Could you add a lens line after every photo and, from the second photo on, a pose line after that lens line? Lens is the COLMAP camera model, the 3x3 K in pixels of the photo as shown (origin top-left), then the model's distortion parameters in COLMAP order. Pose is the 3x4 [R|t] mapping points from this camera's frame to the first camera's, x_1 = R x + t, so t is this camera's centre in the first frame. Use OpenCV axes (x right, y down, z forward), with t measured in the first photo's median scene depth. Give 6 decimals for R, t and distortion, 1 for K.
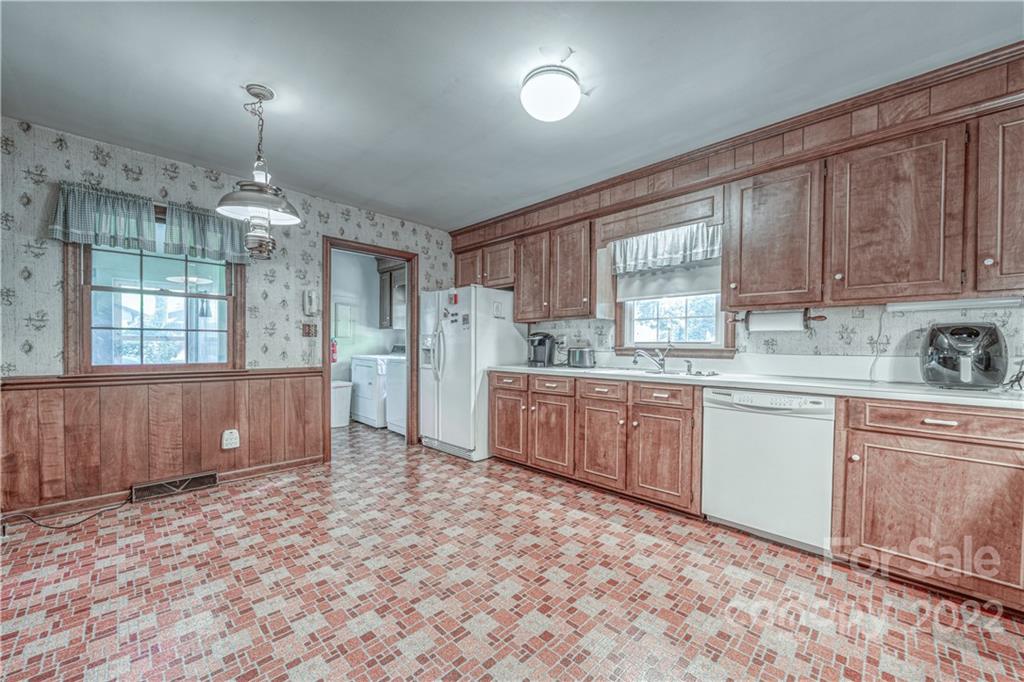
lens RADIAL K [[389.9, 0, 513.2], [0, 389.9, 354.3], [0, 0, 1]] dist [-0.022043, 0.000597]
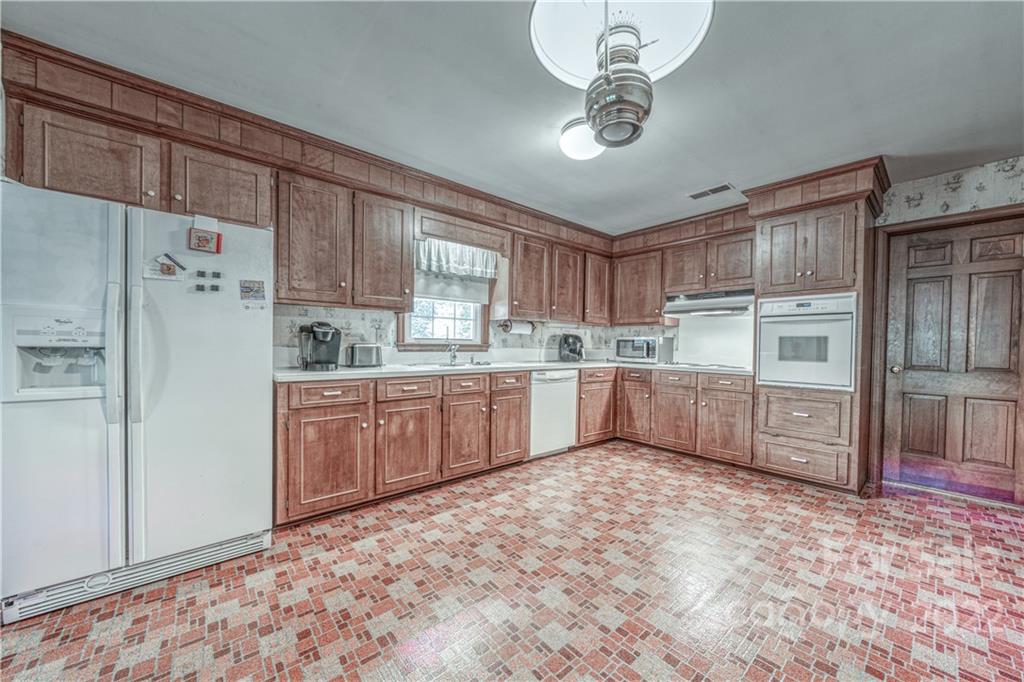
lens RADIAL K [[393.4, 0, 504.5], [0, 393.4, 345.1], [0, 0, 1]] dist [0.001732, -0.000162]
pose [[0.064406, -0.007947, 0.997892, -0.158547], [0.006476, 0.999951, 0.007545, -0.004159], [-0.997903, 0.005976, 0.064455, 0.156493]]
